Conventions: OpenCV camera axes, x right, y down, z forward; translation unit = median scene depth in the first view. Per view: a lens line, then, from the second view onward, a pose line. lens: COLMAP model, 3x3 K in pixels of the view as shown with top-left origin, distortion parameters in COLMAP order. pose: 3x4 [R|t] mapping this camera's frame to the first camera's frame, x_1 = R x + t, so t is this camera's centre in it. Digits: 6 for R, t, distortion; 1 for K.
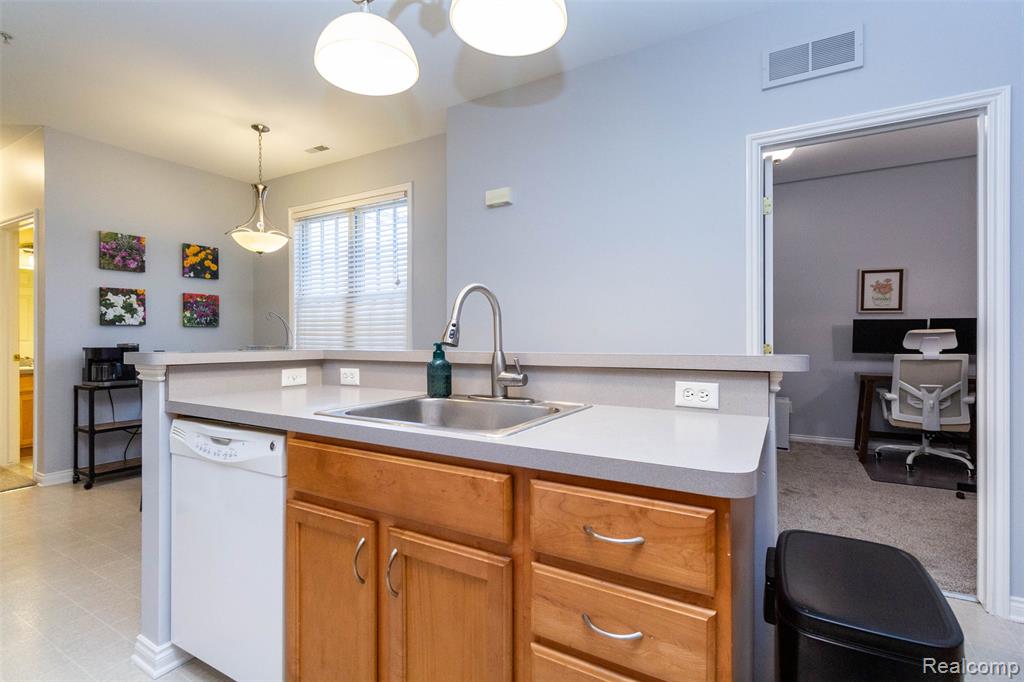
lens RADIAL K [[485.6, 0, 503.4], [0, 485.6, 344.4], [0, 0, 1]] dist [-0.001409, 0.001213]
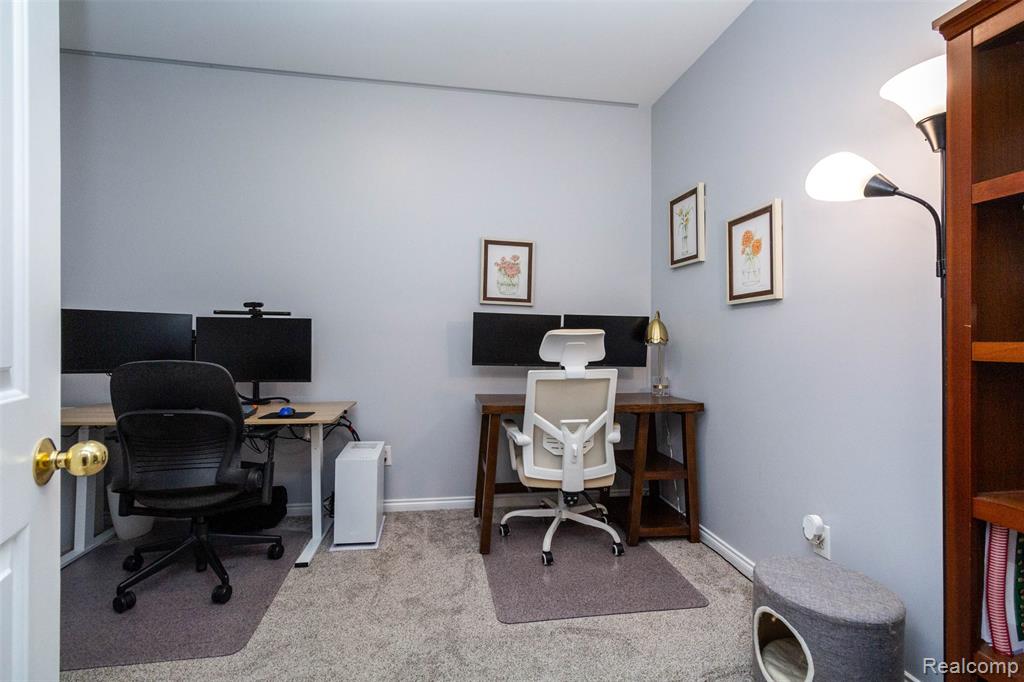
lens RADIAL K [[485.6, 0, 514.1], [0, 485.6, 339.4], [0, 0, 1]] dist [-0.001409, 0.001213]
pose [[0.766631, 0.008803, 0.642027, 0.393043], [-0.002943, 0.999944, -0.010195, -0.010808], [-0.642081, 0.005926, 0.766614, 0.532481]]
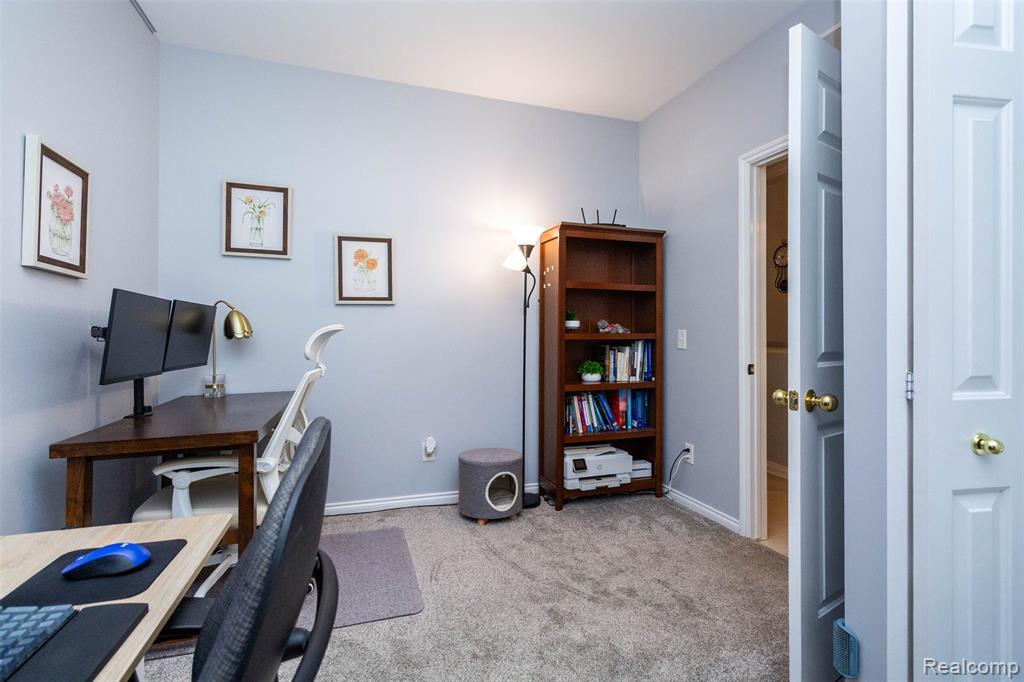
lens RADIAL K [[485.6, 0, 513.4], [0, 485.6, 332.6], [0, 0, 1]] dist [-0.001409, 0.001213]
pose [[-0.753333, -0.003576, 0.657630, 0.304115], [0.006643, 0.999893, 0.013047, -0.024805], [-0.657606, 0.014197, -0.753228, 1.182941]]
